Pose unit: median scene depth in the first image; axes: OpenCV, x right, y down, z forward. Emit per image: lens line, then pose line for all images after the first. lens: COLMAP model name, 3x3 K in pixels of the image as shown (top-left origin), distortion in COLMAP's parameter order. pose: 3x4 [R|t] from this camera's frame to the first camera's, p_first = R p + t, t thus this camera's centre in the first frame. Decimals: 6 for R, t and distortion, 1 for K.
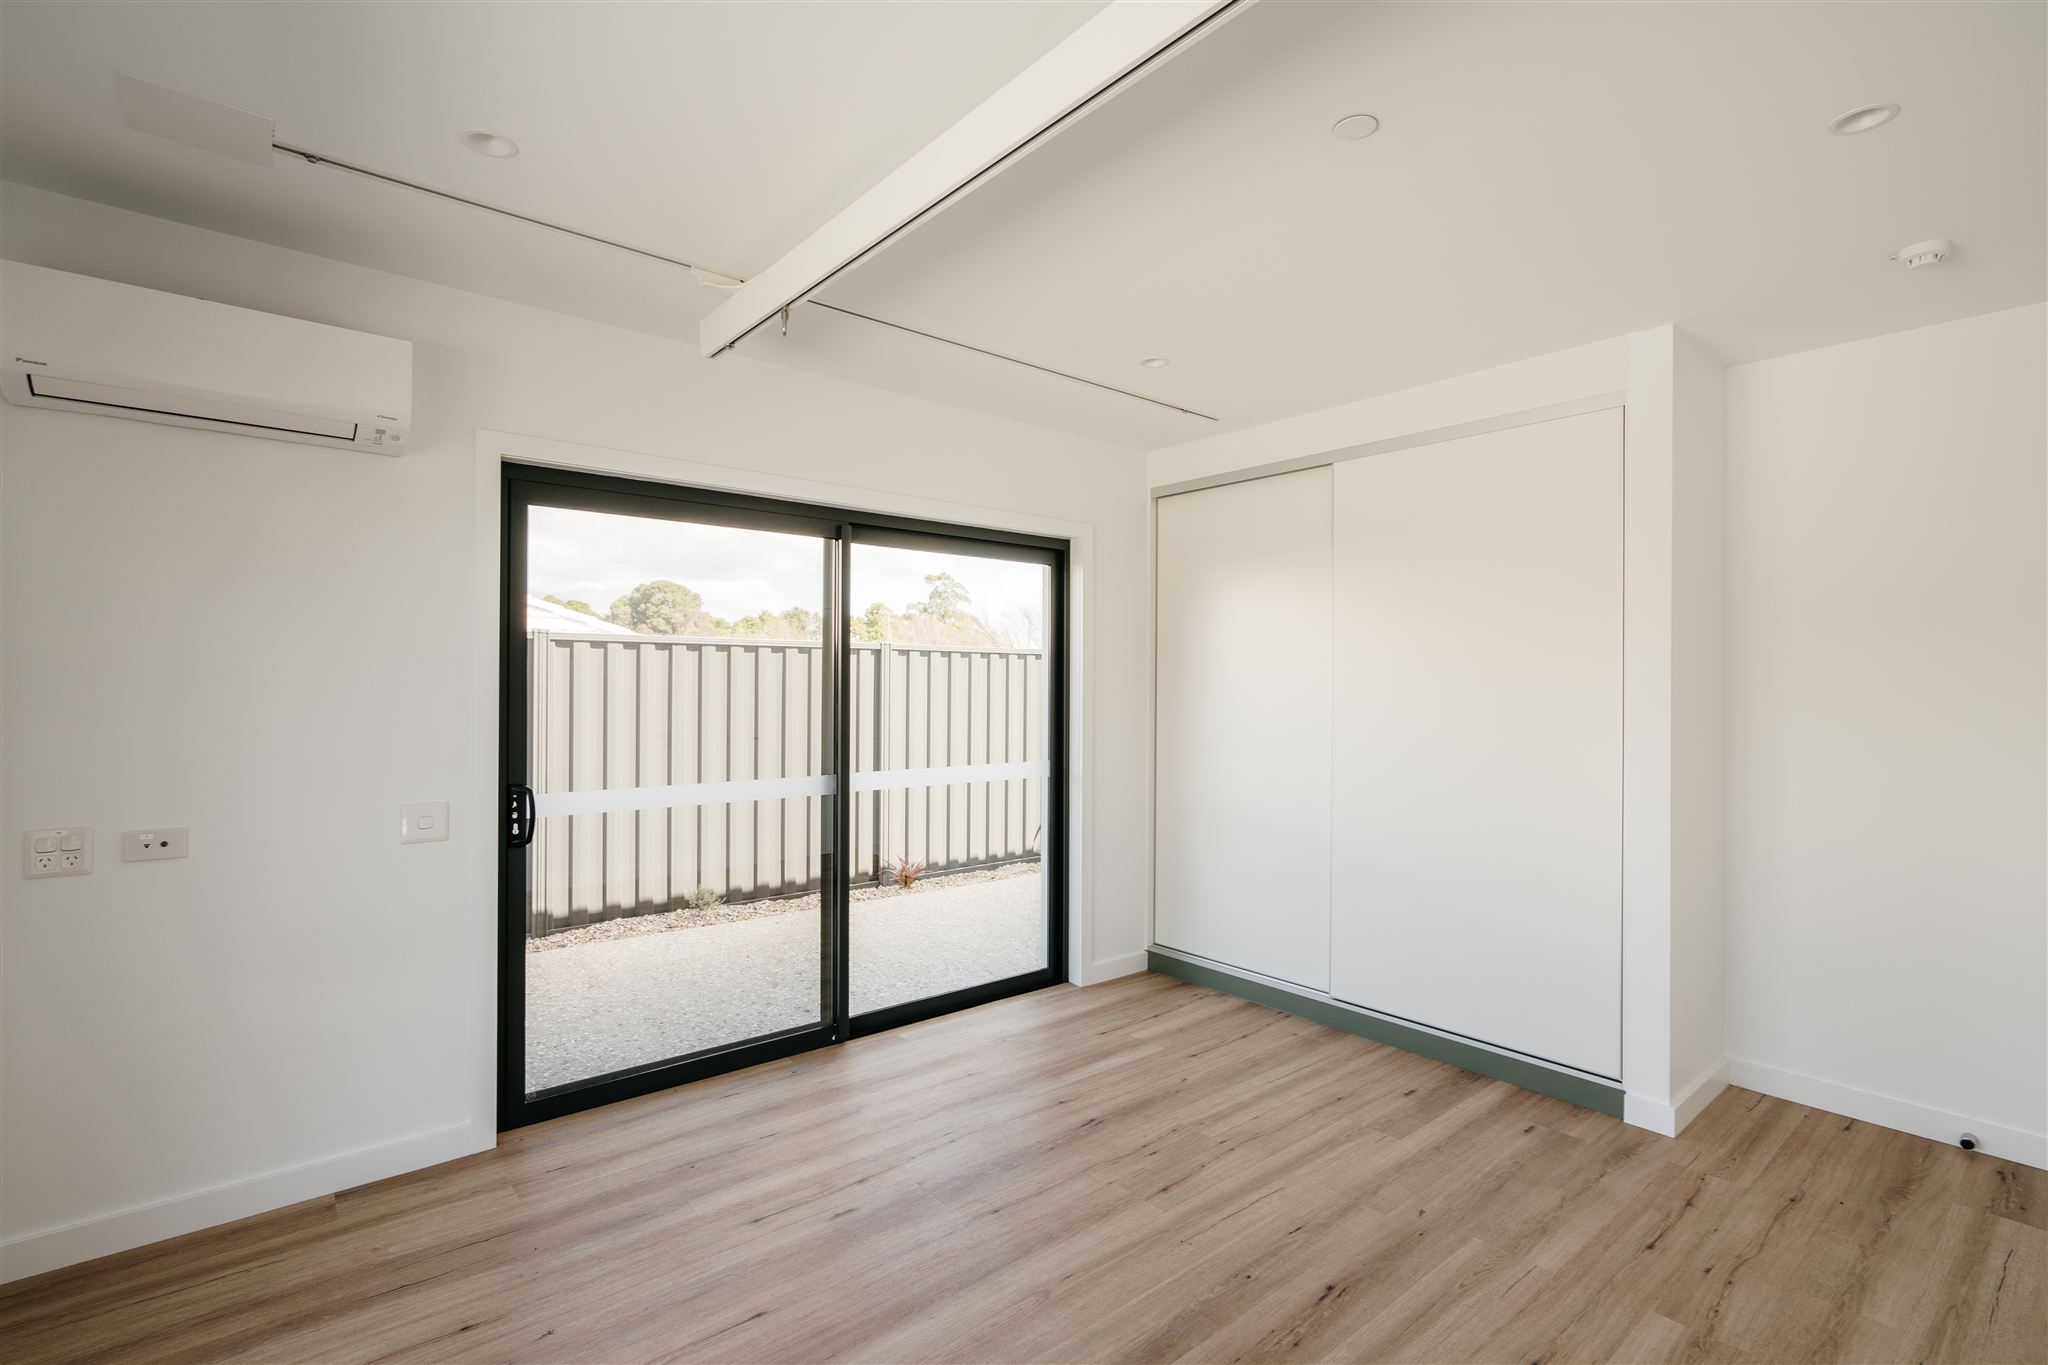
lens RADIAL K [[933.5, 0, 1022.8], [0, 933.5, 675.4], [0, 0, 1]] dist [-0.014703, 0.004908]
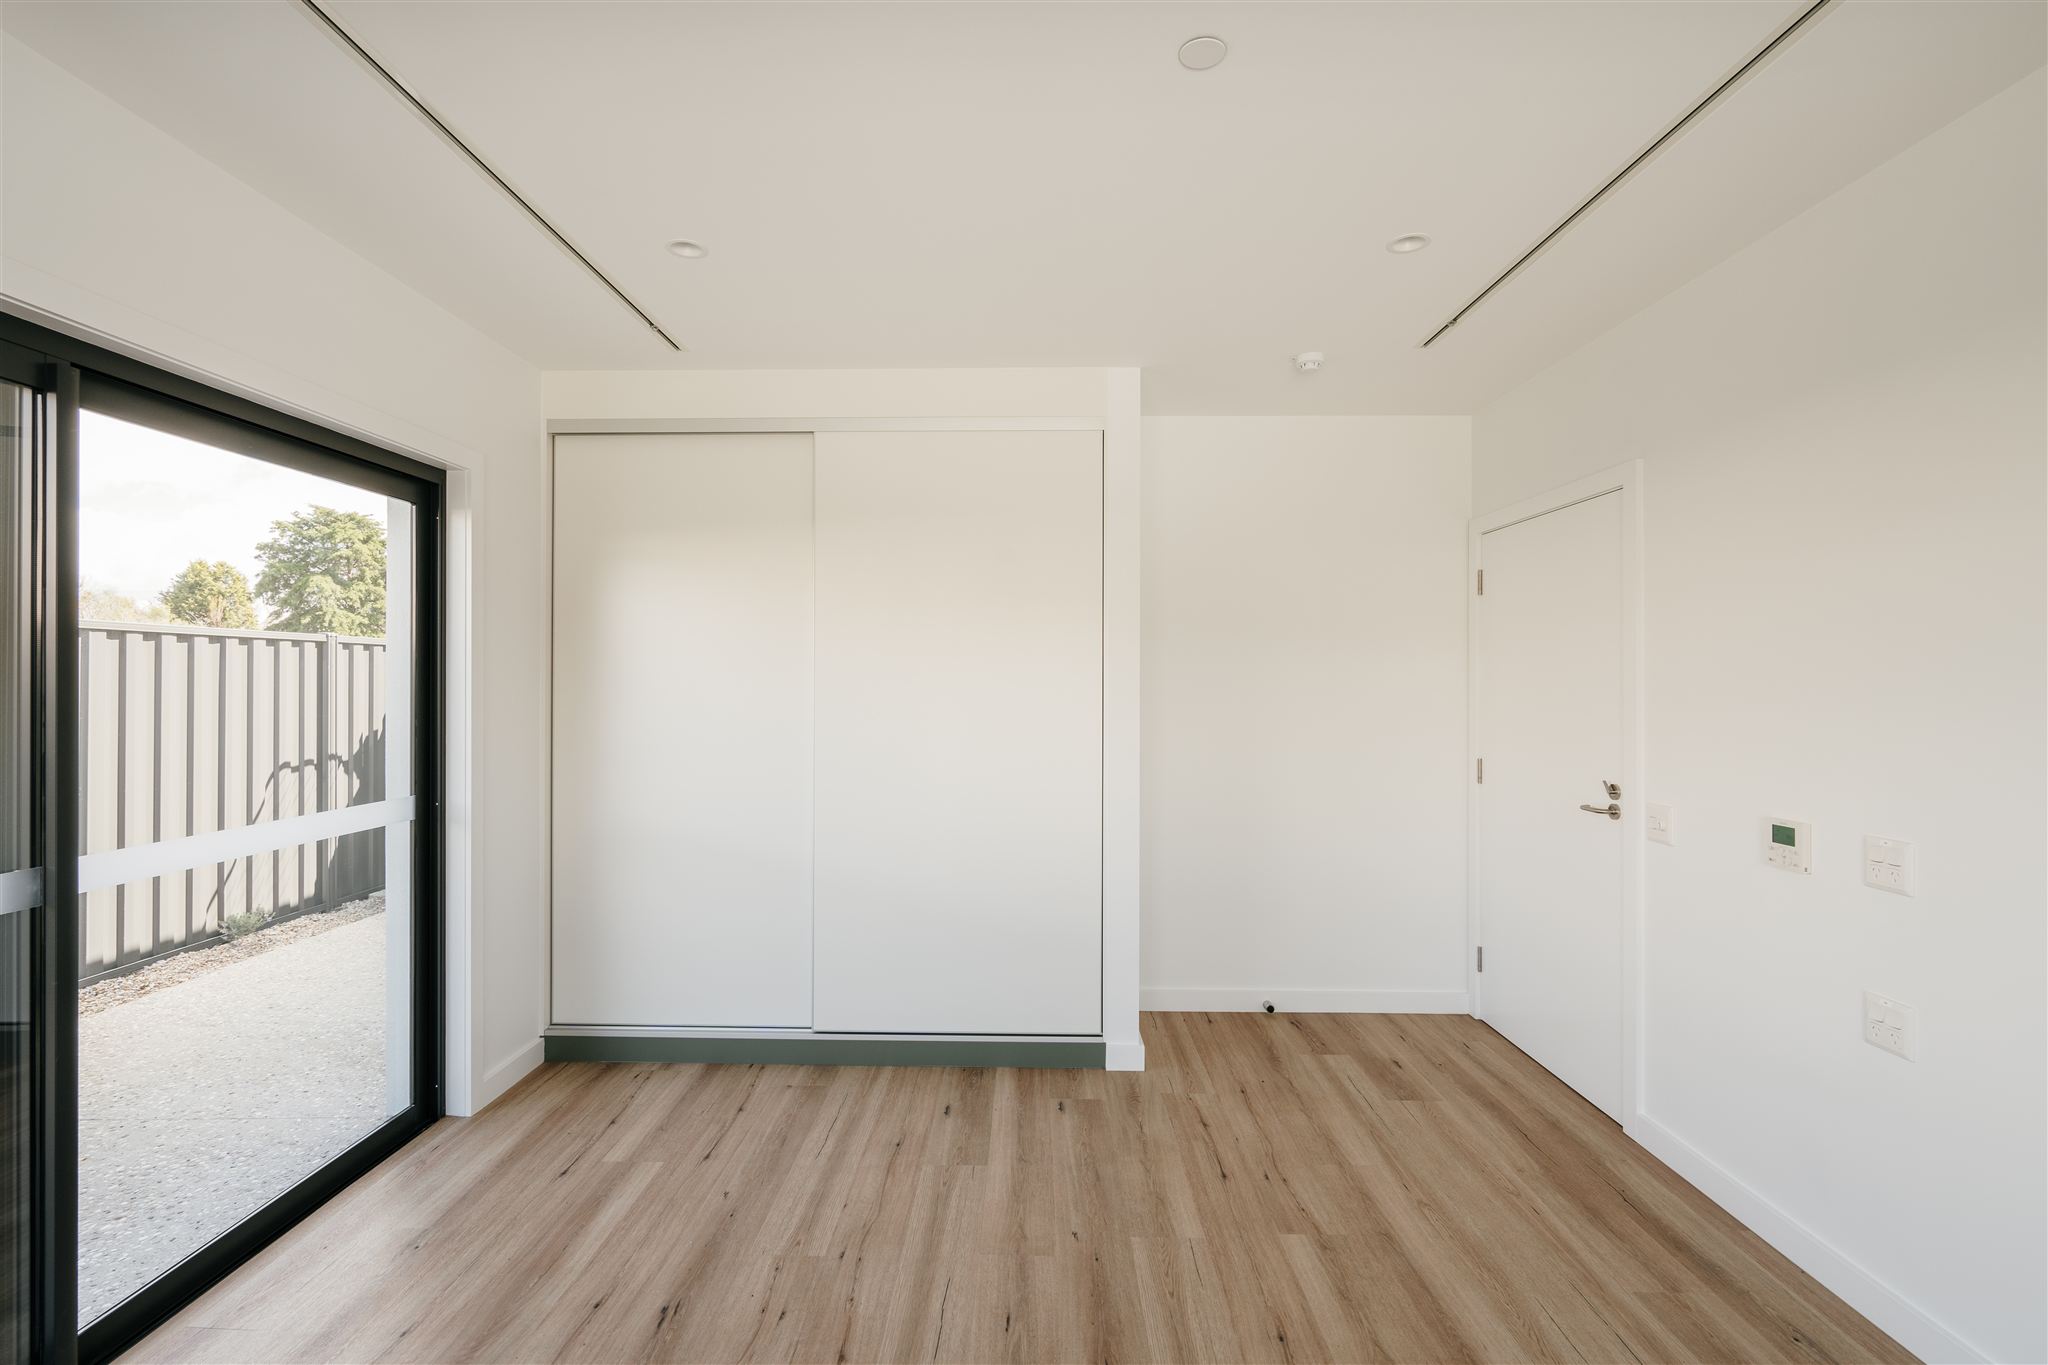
lens RADIAL K [[933.5, 0, 1039.5], [0, 933.5, 672.1], [0, 0, 1]] dist [-0.014703, 0.004908]
pose [[0.662250, 0.001697, 0.749281, -0.247523], [-0.003790, 0.999992, 0.001085, 0.000442], [-0.749273, -0.003558, 0.662252, 0.319179]]
